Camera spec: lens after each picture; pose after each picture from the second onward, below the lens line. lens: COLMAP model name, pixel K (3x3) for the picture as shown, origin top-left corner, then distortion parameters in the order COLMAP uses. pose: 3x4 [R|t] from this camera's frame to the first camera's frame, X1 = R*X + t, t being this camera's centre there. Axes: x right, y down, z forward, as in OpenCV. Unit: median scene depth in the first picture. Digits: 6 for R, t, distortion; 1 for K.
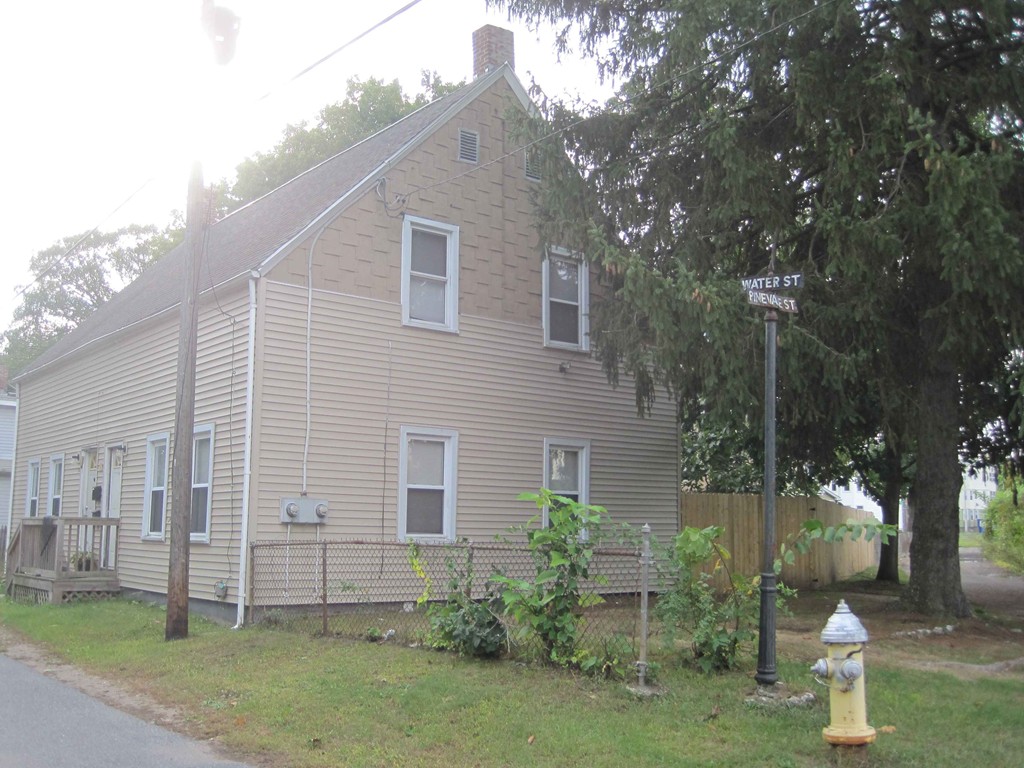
lens RADIAL K [[1048.1, 0, 512.0], [0, 1048.1, 384.0], [0, 0, 1]] dist [-0.157022, 0.257960]
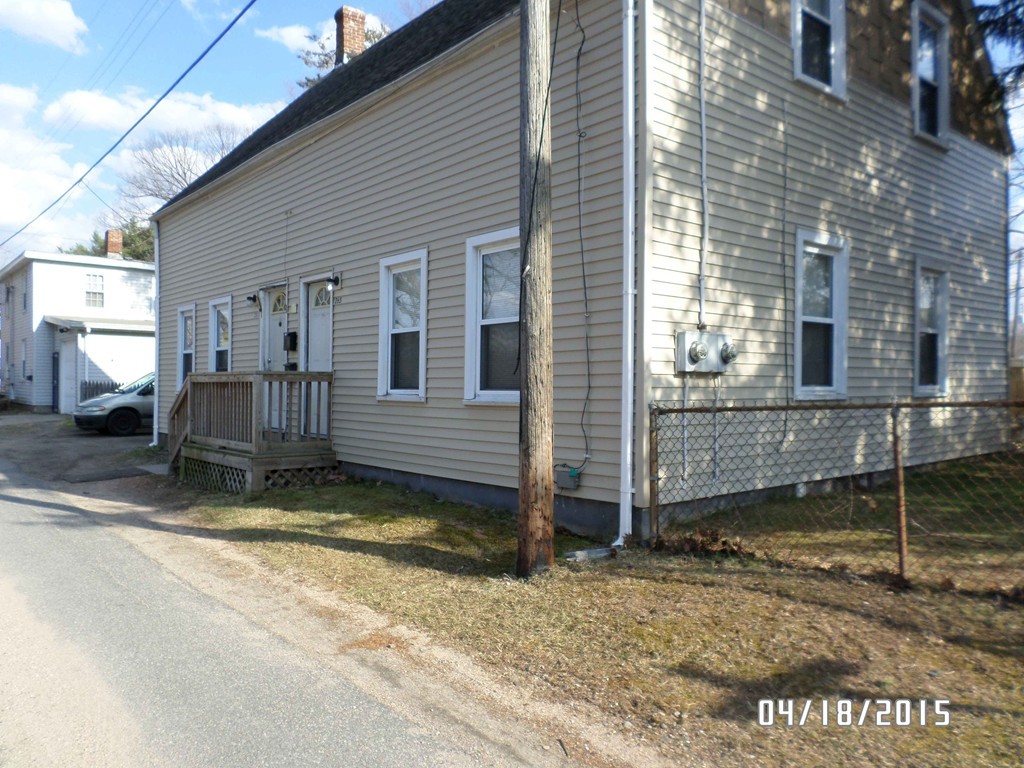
lens RADIAL K [[766.8, 0, 524.1], [0, 766.8, 357.4], [0, 0, 1]] dist [0.030154, -0.000845]
pose [[0.999198, -0.006081, 0.039573, -0.269457], [0.001807, 0.994241, 0.107148, 0.060725], [-0.039997, -0.106991, 0.993455, 0.441293]]
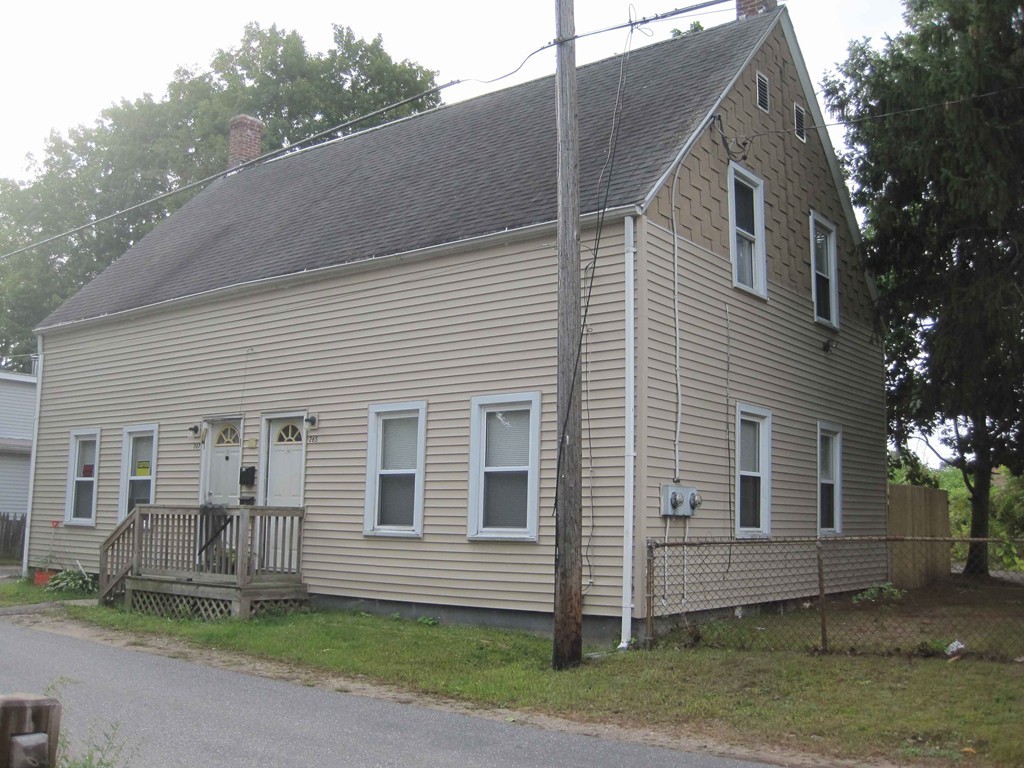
lens RADIAL K [[1033.5, 0, 512.0], [0, 1033.5, 384.0], [0, 0, 1]] dist [-0.089588, -0.003776]
pose [[0.967955, 0.039040, 0.248070, -0.439959], [-0.041982, 0.999097, 0.006579, 0.023641], [-0.247589, -0.016782, 0.968720, 0.195733]]
